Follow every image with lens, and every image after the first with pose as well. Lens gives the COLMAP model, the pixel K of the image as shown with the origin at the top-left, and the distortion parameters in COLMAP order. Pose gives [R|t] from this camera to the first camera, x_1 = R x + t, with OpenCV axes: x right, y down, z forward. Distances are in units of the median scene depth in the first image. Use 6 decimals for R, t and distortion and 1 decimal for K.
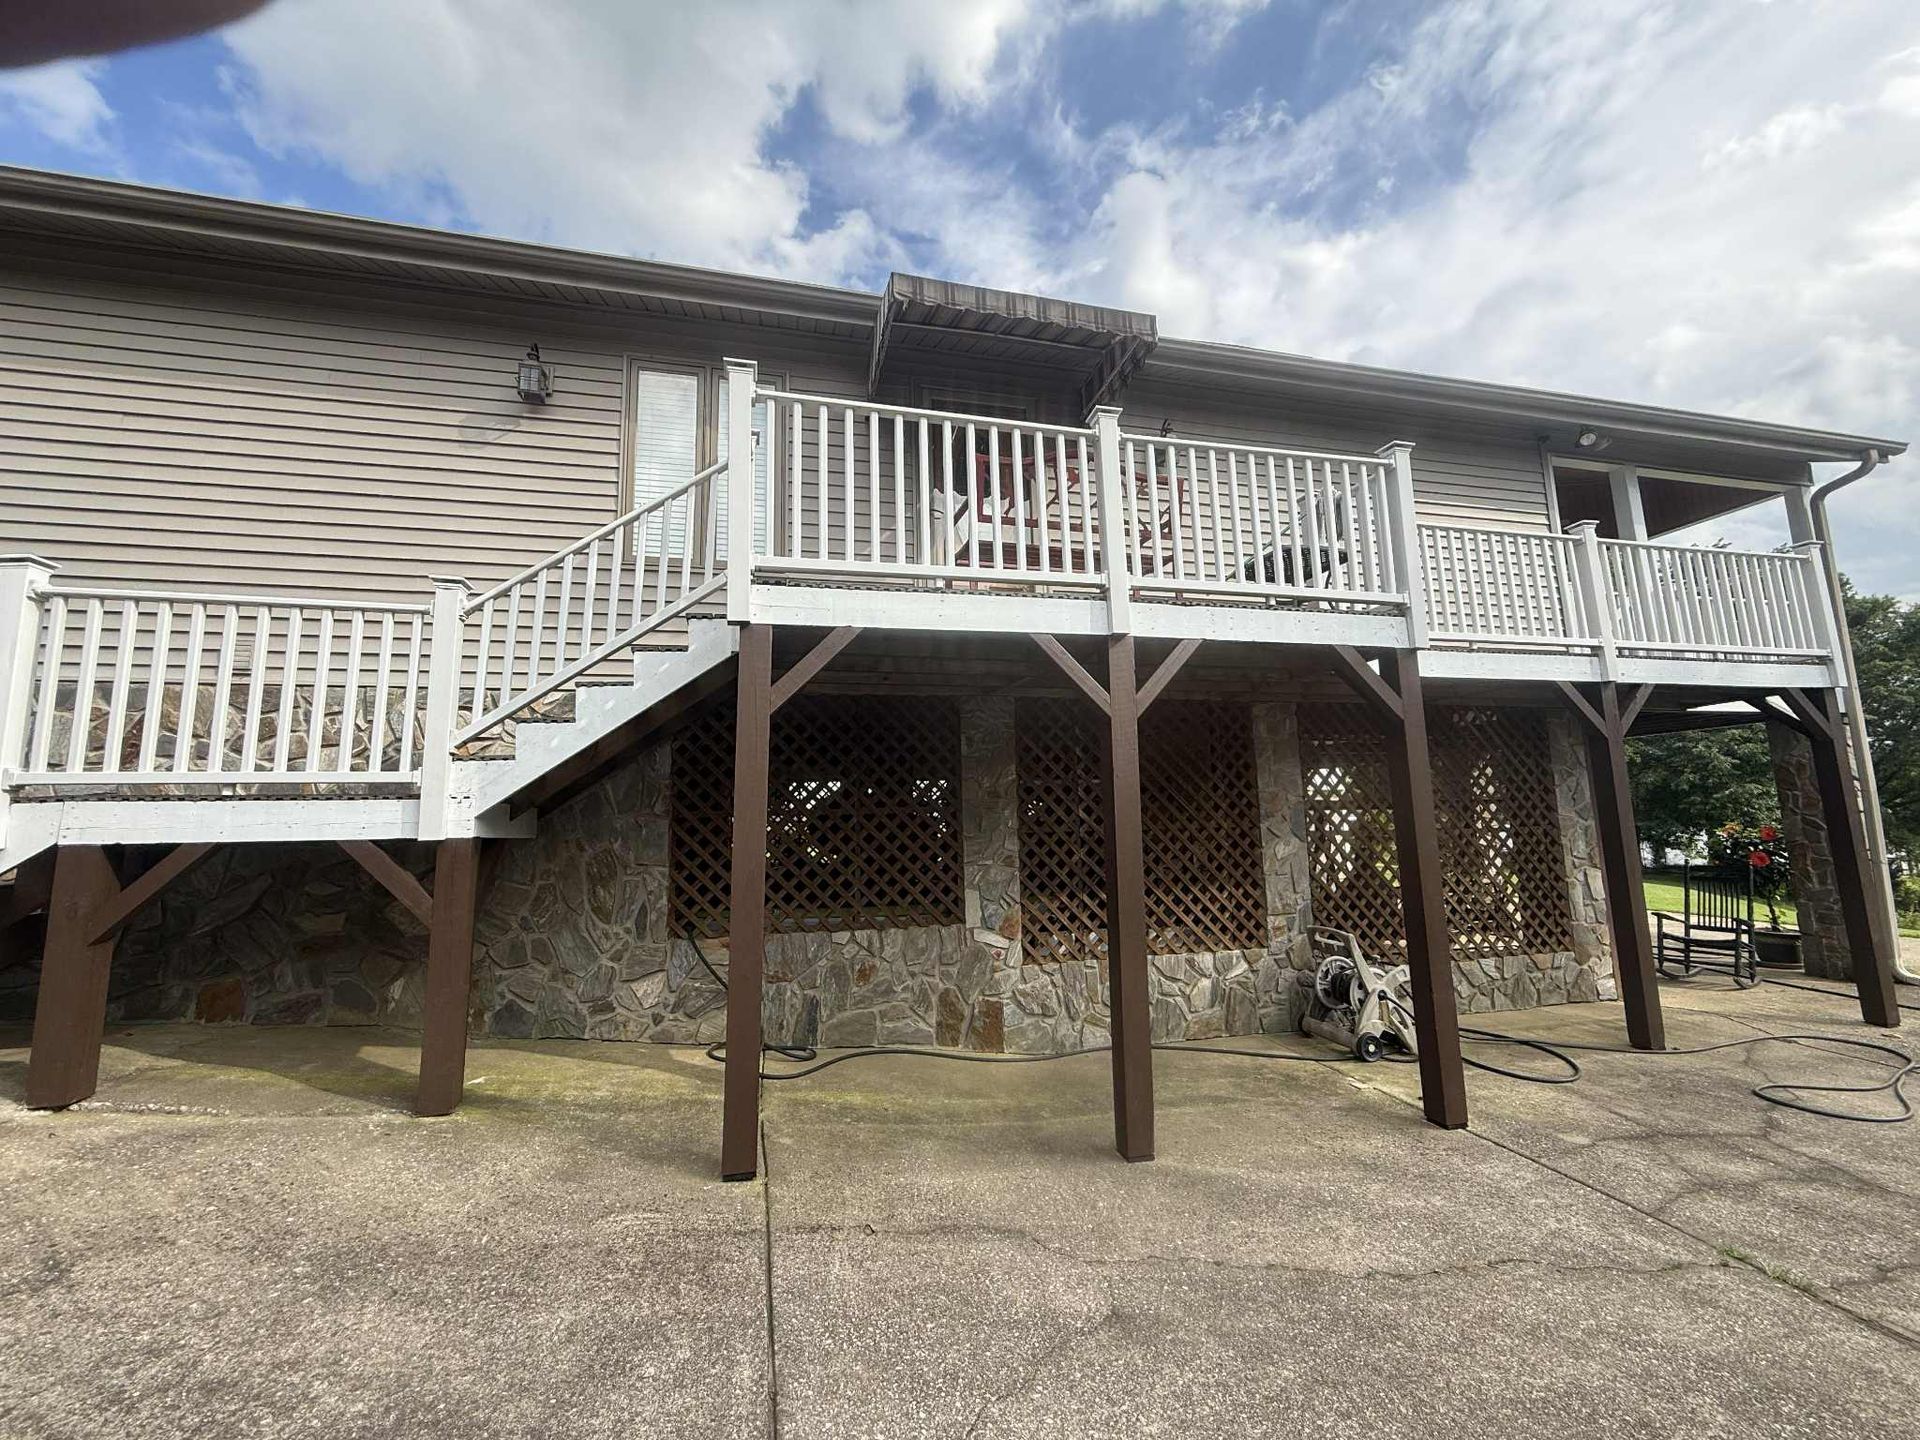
lens RADIAL K [[774.0, 0, 960.0], [0, 774.0, 720.0], [0, 0, 1]] dist [0.000736, 0.000005]
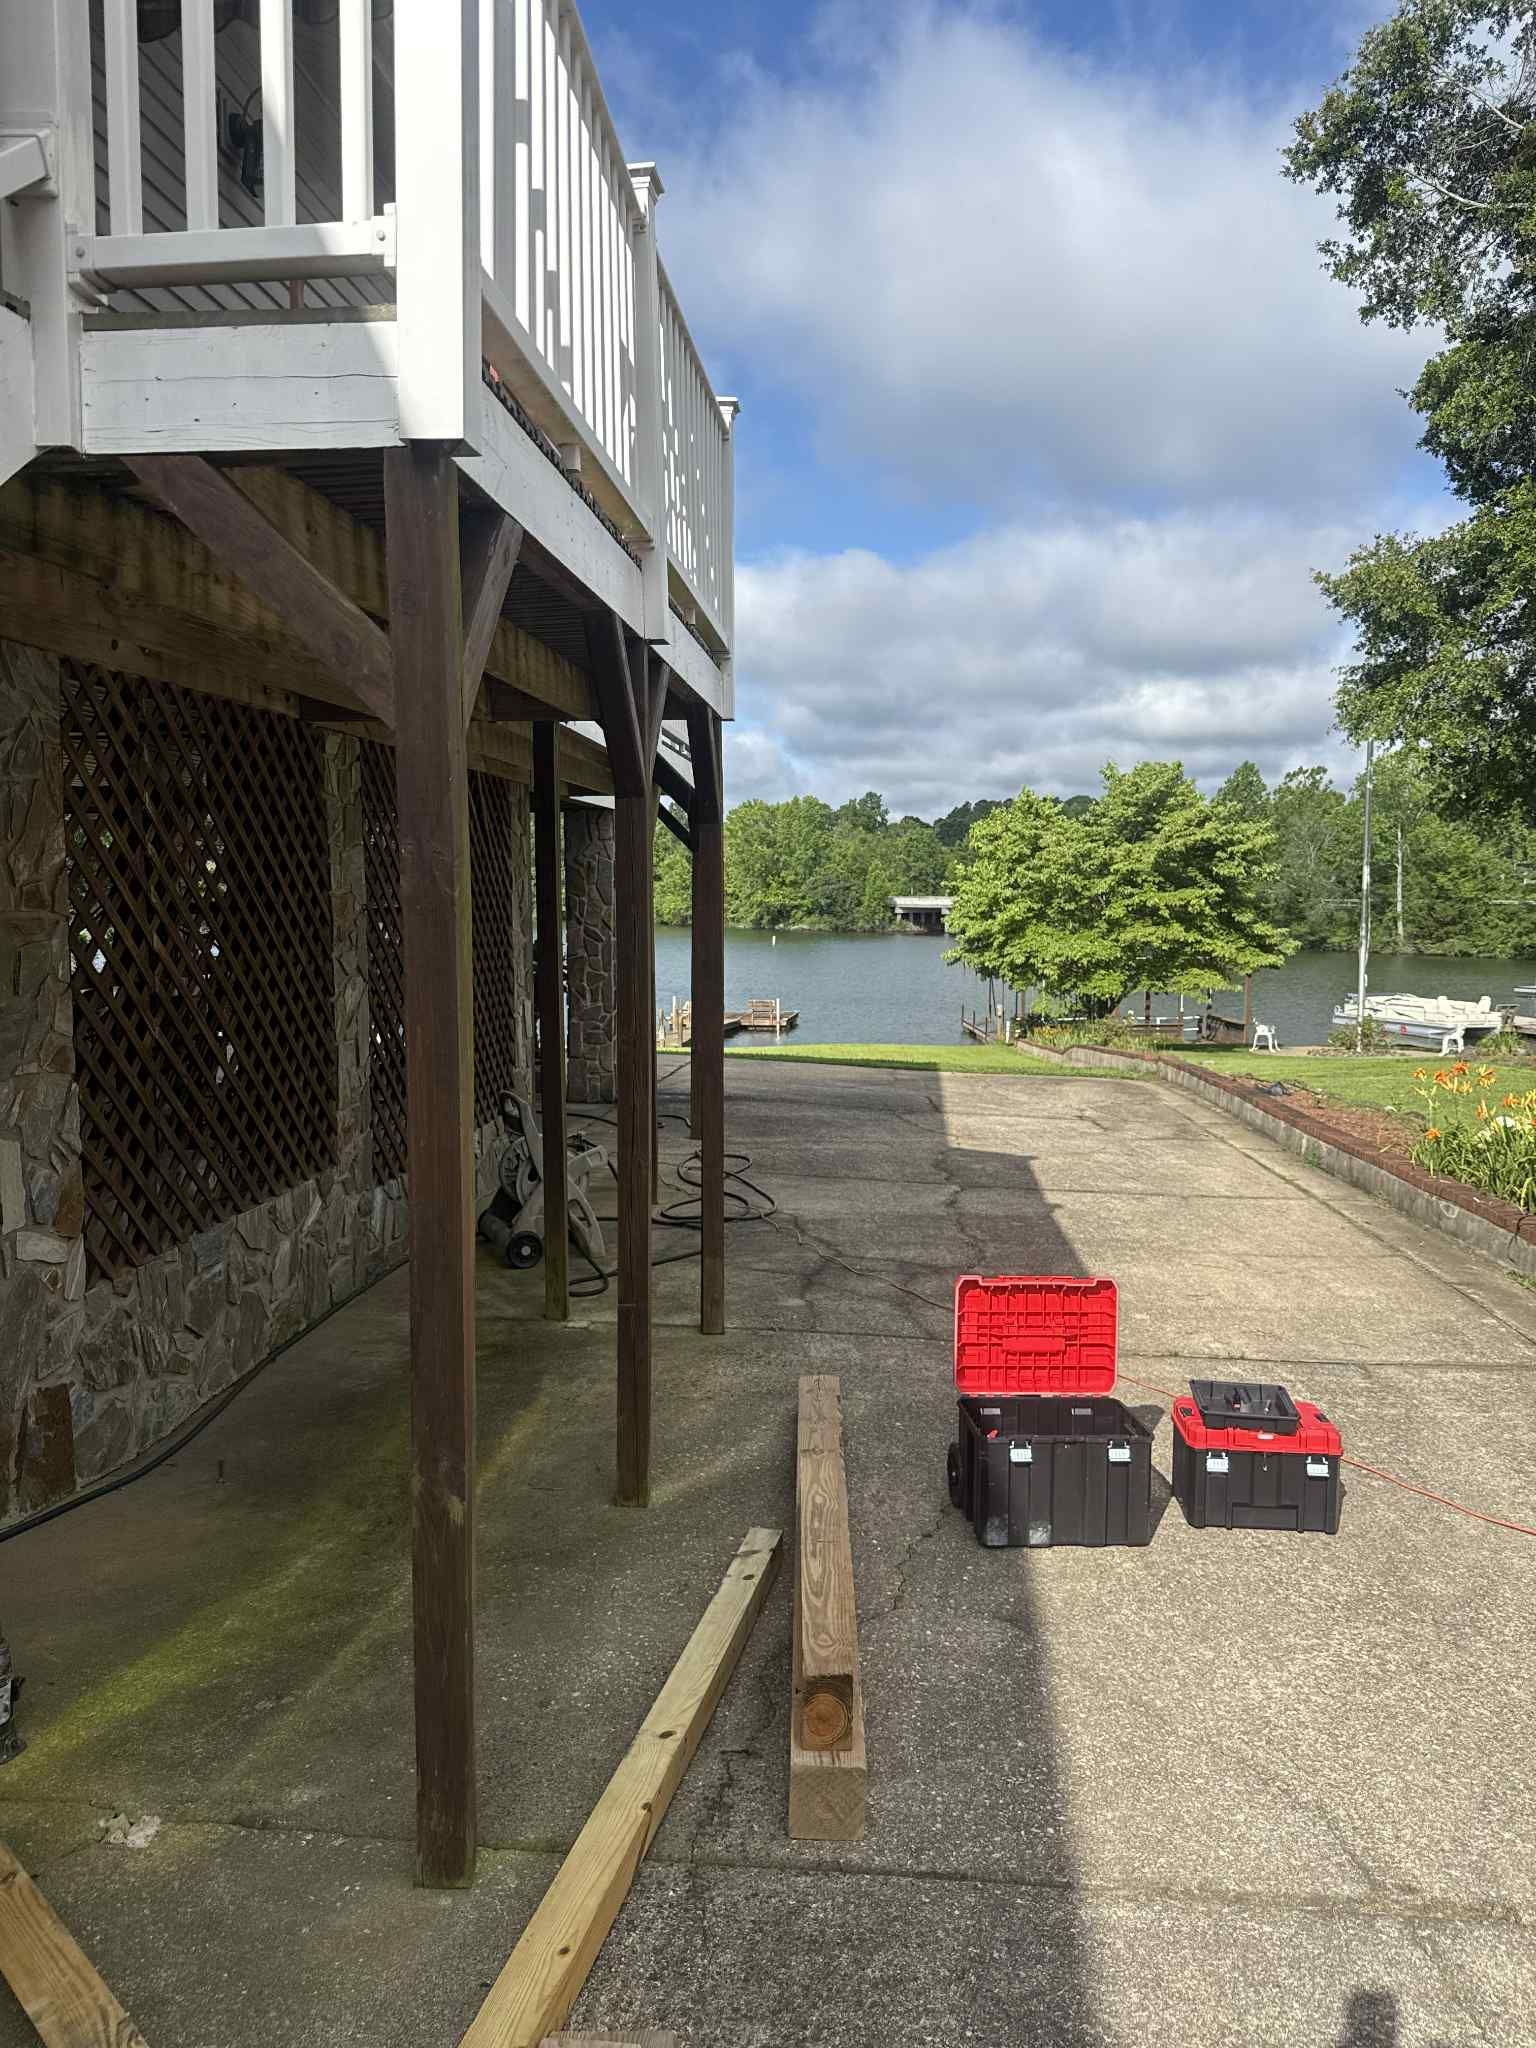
lens RADIAL K [[1462.7, 0, 768.0], [0, 1462.7, 1024.0], [0, 0, 1]] dist [0.021991, -0.000609]
pose [[0.311237, -0.072135, 0.947591, -0.557317], [-0.131119, 0.984319, 0.117997, 0.020366], [-0.941244, -0.160972, 0.296898, 0.405895]]
